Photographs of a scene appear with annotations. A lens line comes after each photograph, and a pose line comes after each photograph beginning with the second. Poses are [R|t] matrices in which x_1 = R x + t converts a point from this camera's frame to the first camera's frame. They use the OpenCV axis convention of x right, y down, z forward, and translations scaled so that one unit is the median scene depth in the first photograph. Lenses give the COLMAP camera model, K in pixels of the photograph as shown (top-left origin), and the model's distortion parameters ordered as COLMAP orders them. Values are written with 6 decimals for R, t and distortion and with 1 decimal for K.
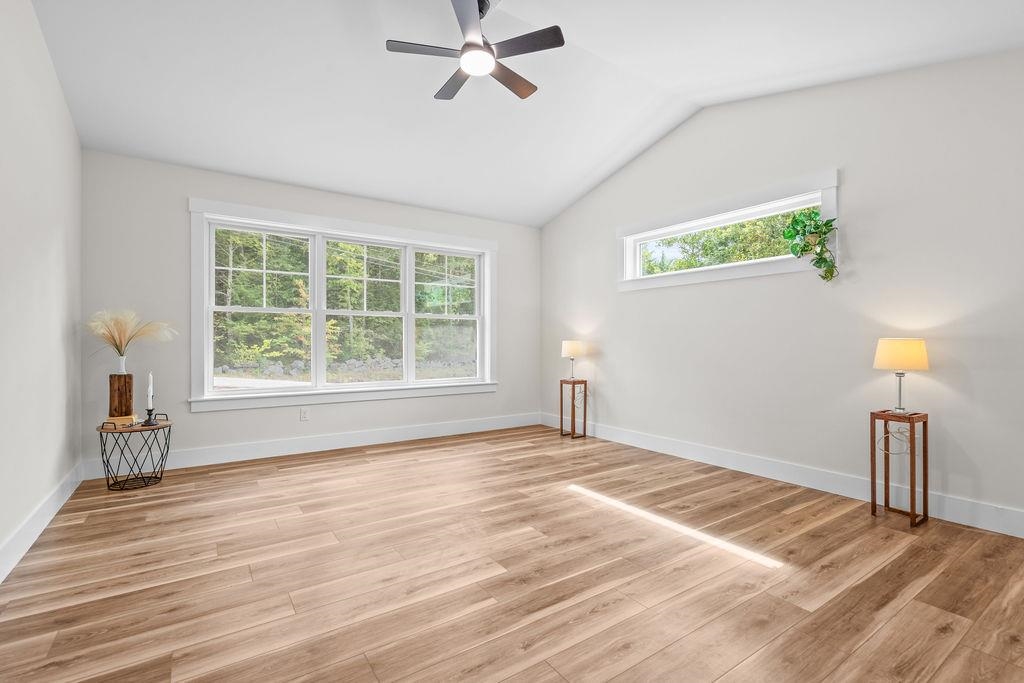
lens RADIAL K [[467.3, 0, 513.9], [0, 467.3, 338.4], [0, 0, 1]] dist [-0.035313, 0.000153]
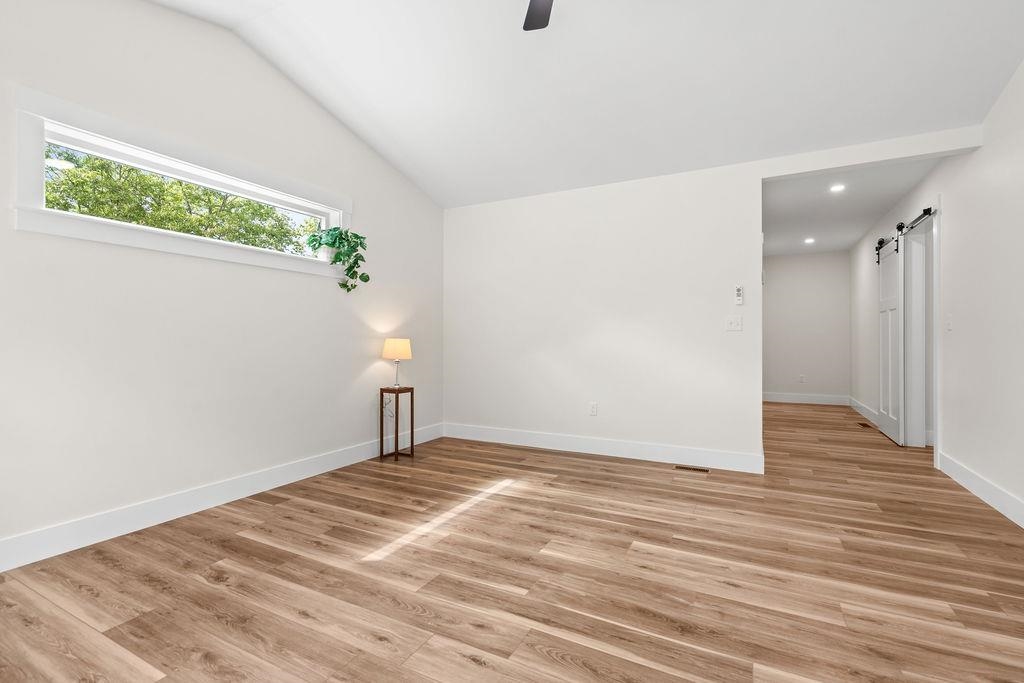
lens RADIAL K [[467.3, 0, 512.5], [0, 467.3, 340.2], [0, 0, 1]] dist [-0.035313, 0.000153]
pose [[-0.469252, -0.002492, 0.883061, -0.589348], [0.000852, 0.999994, 0.003274, 0.007171], [-0.883064, 0.002289, -0.469247, 1.216491]]
